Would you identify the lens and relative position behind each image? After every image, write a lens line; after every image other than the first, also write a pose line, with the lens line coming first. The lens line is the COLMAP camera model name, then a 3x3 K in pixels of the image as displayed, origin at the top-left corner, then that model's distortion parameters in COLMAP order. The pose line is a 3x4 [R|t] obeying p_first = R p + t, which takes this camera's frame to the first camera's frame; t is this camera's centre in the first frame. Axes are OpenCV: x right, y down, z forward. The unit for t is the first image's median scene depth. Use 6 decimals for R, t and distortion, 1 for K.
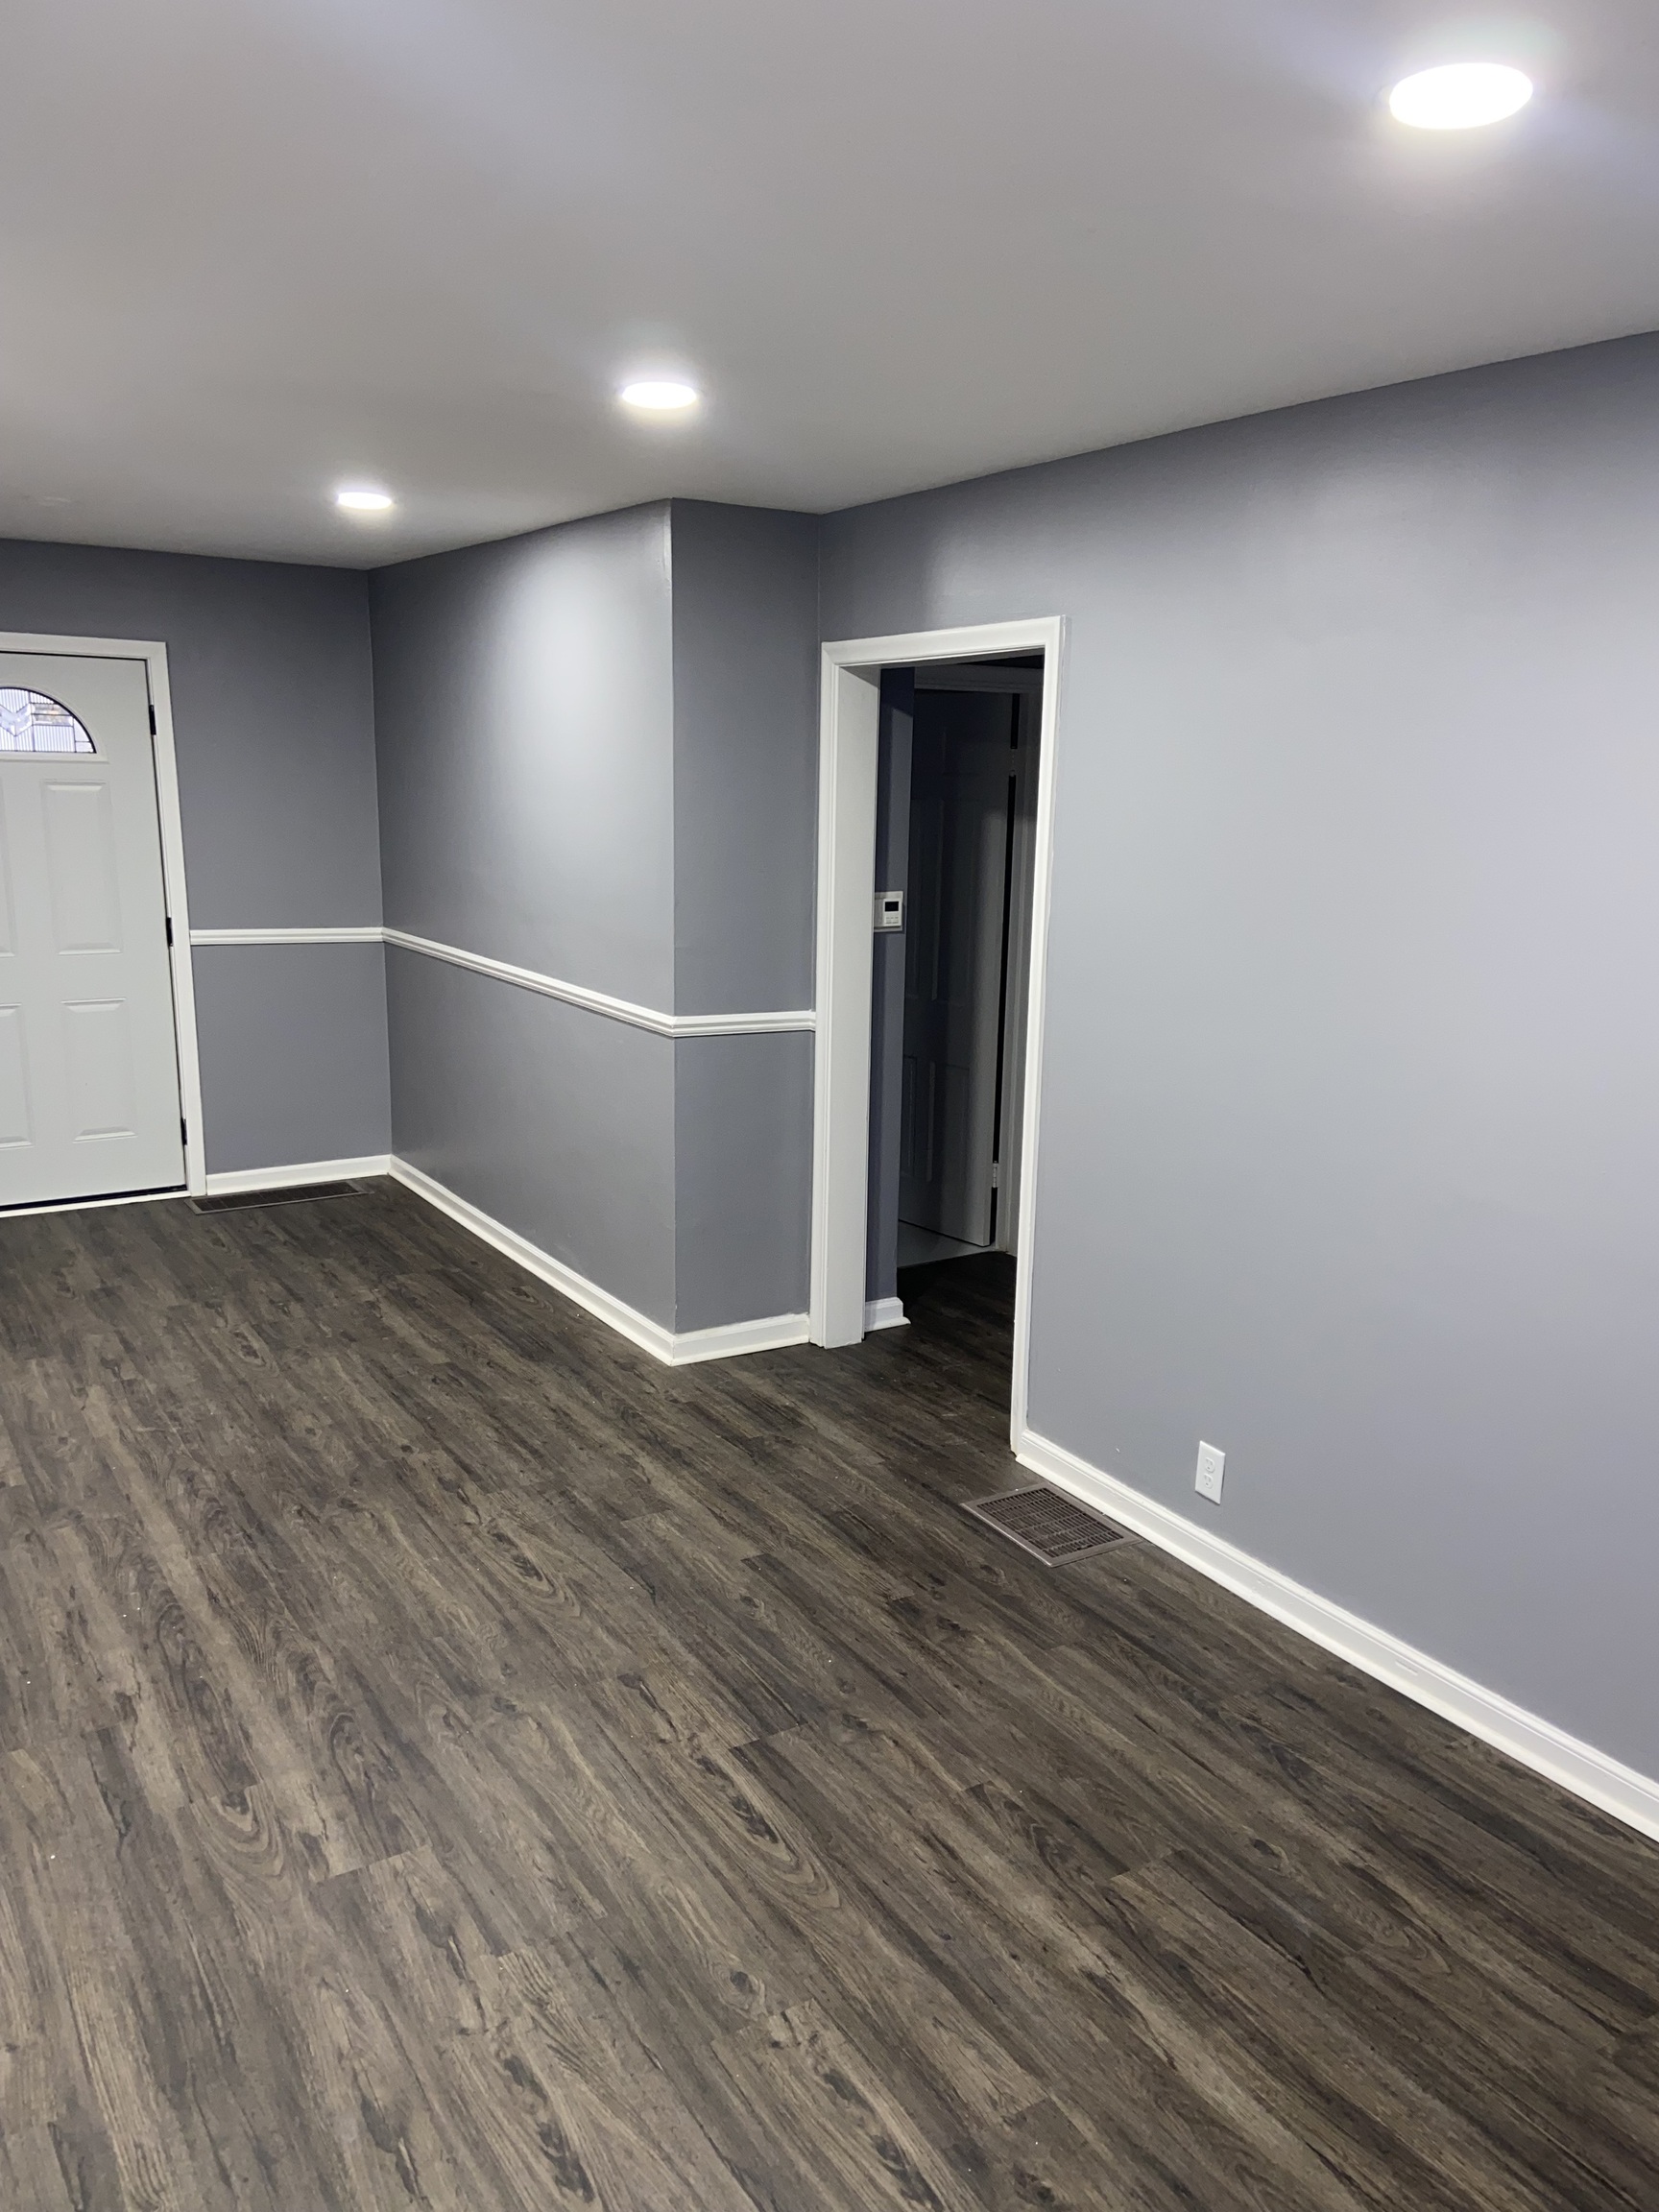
lens RADIAL K [[1663.8, 0, 846.4], [0, 1663.8, 1112.6], [0, 0, 1]] dist [0.130928, -0.148811]
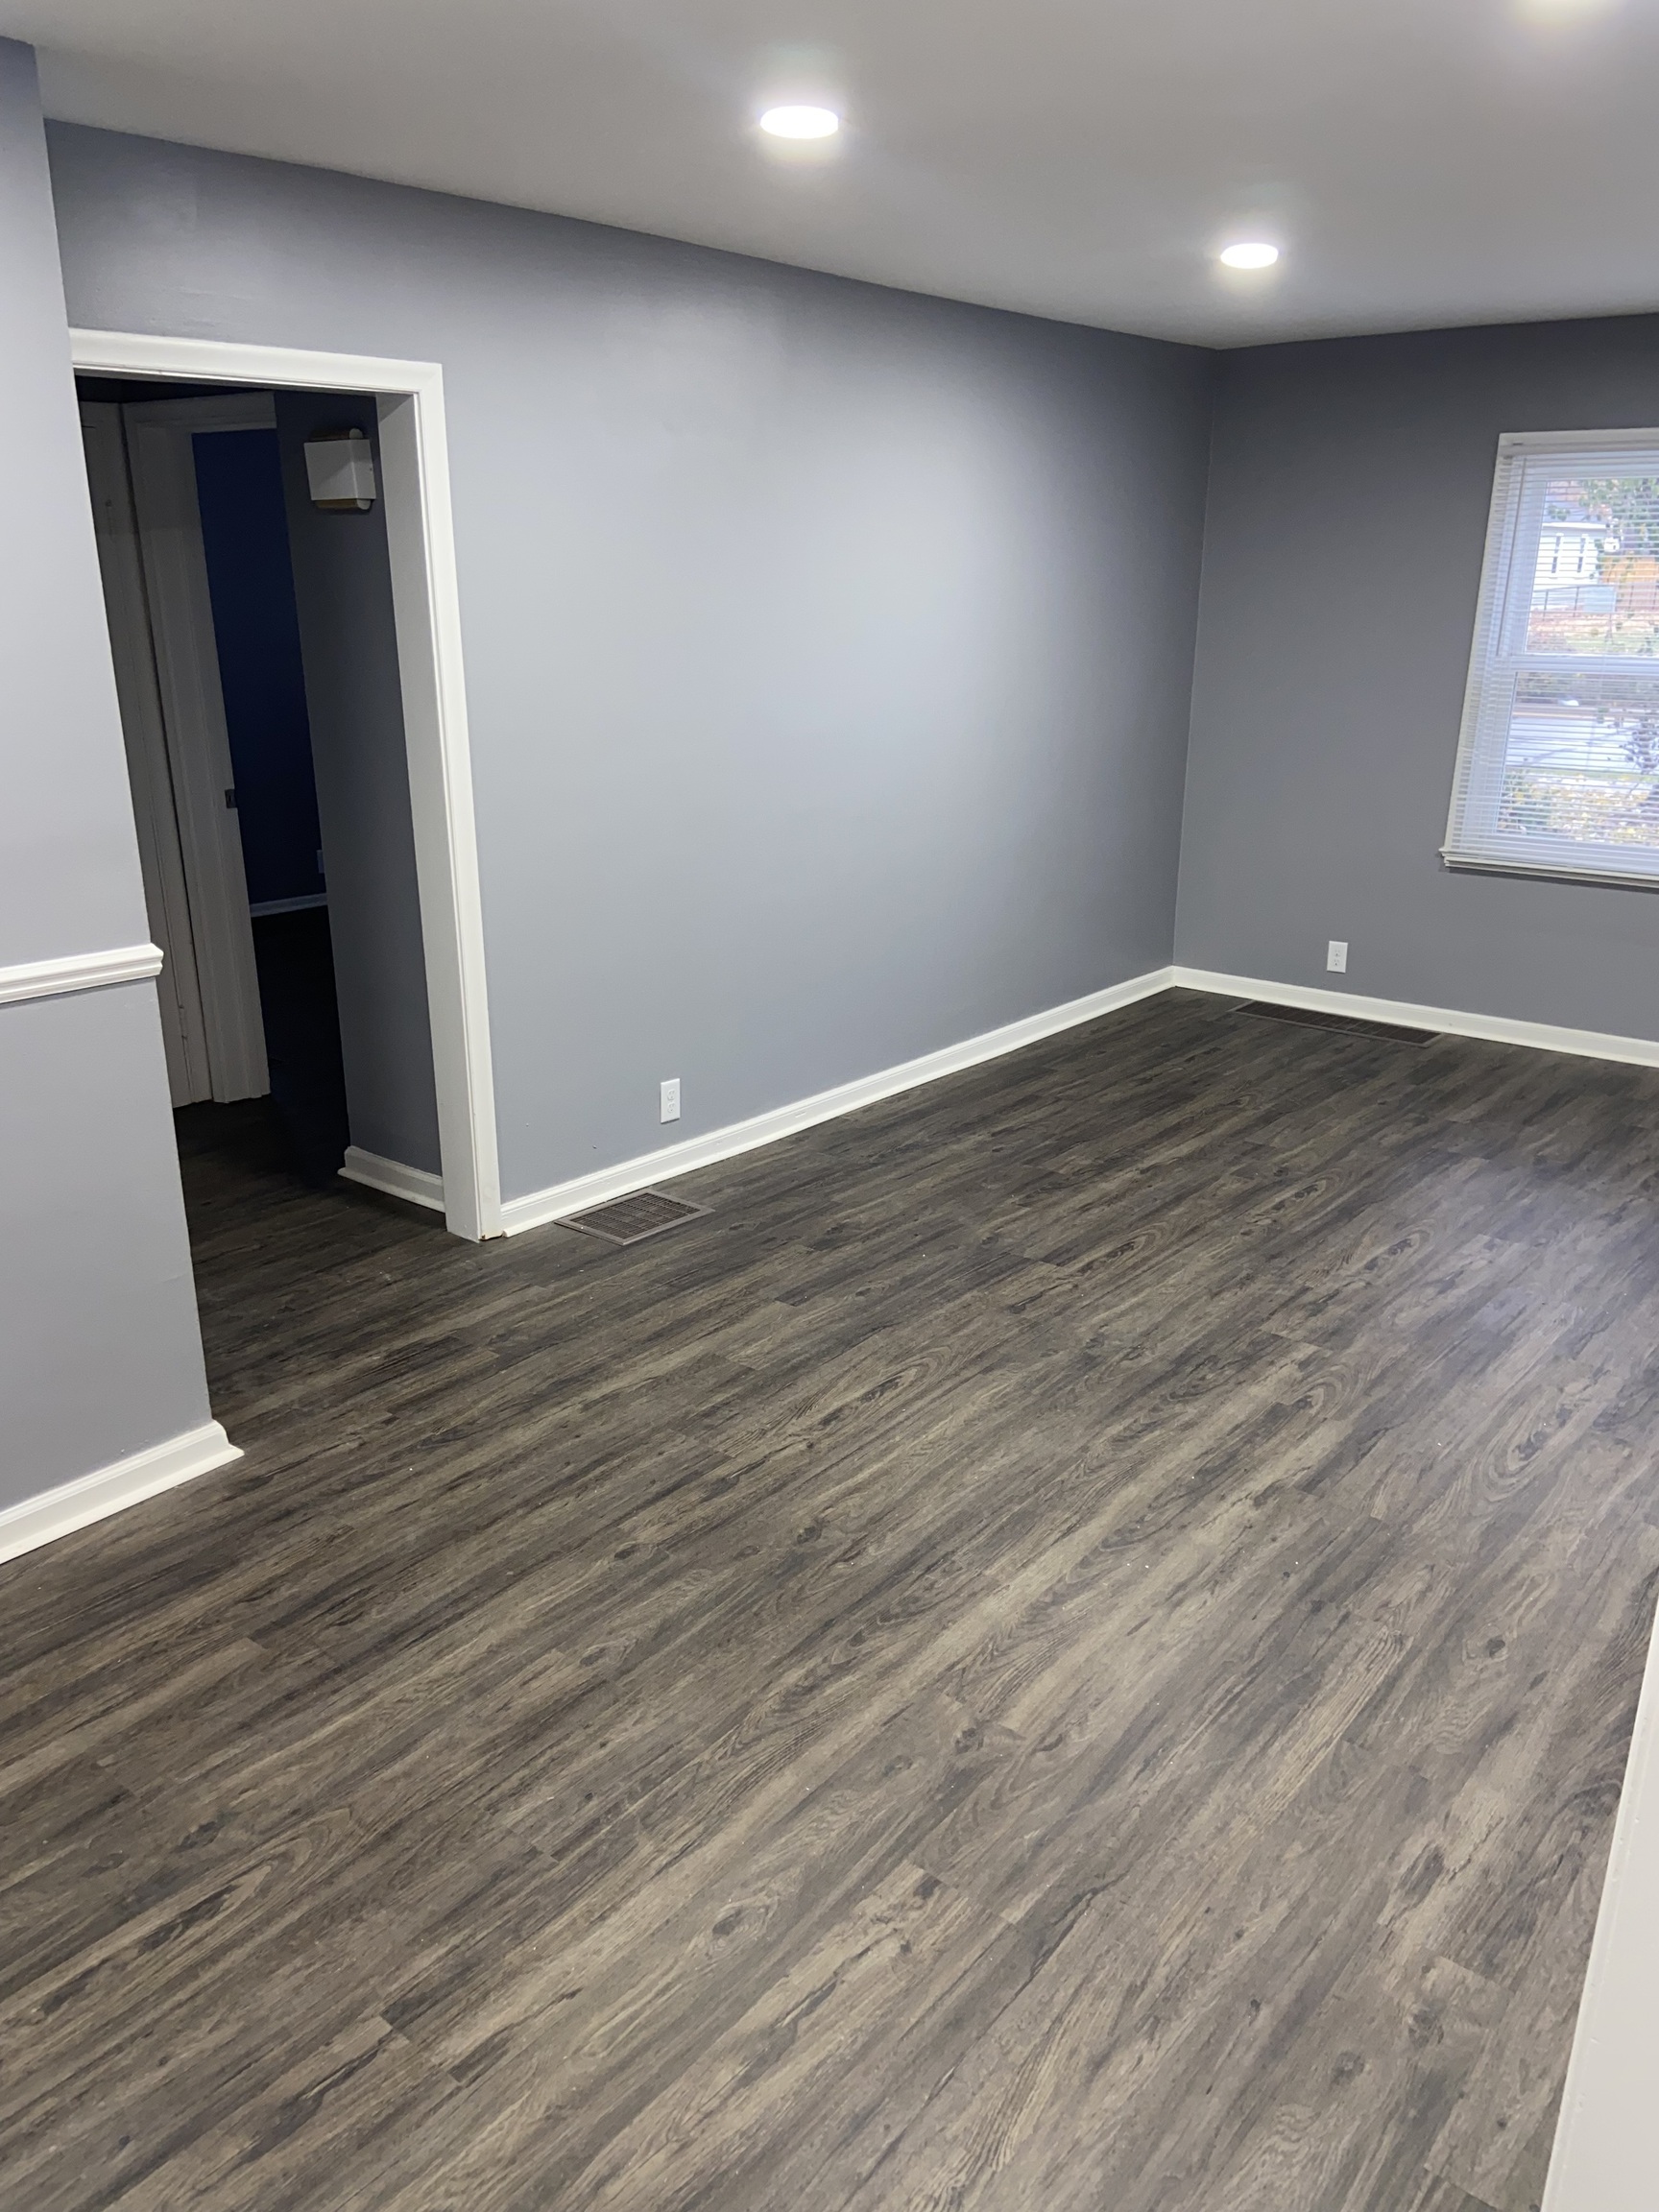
lens RADIAL K [[1663.8, 0, 846.4], [0, 1663.8, 1112.6], [0, 0, 1]] dist [0.130928, -0.148811]
pose [[-0.322397, -0.316745, 0.892038, -0.991040], [0.180223, 0.904580, 0.386334, -0.254724], [-0.929290, 0.285319, -0.234549, 1.186646]]
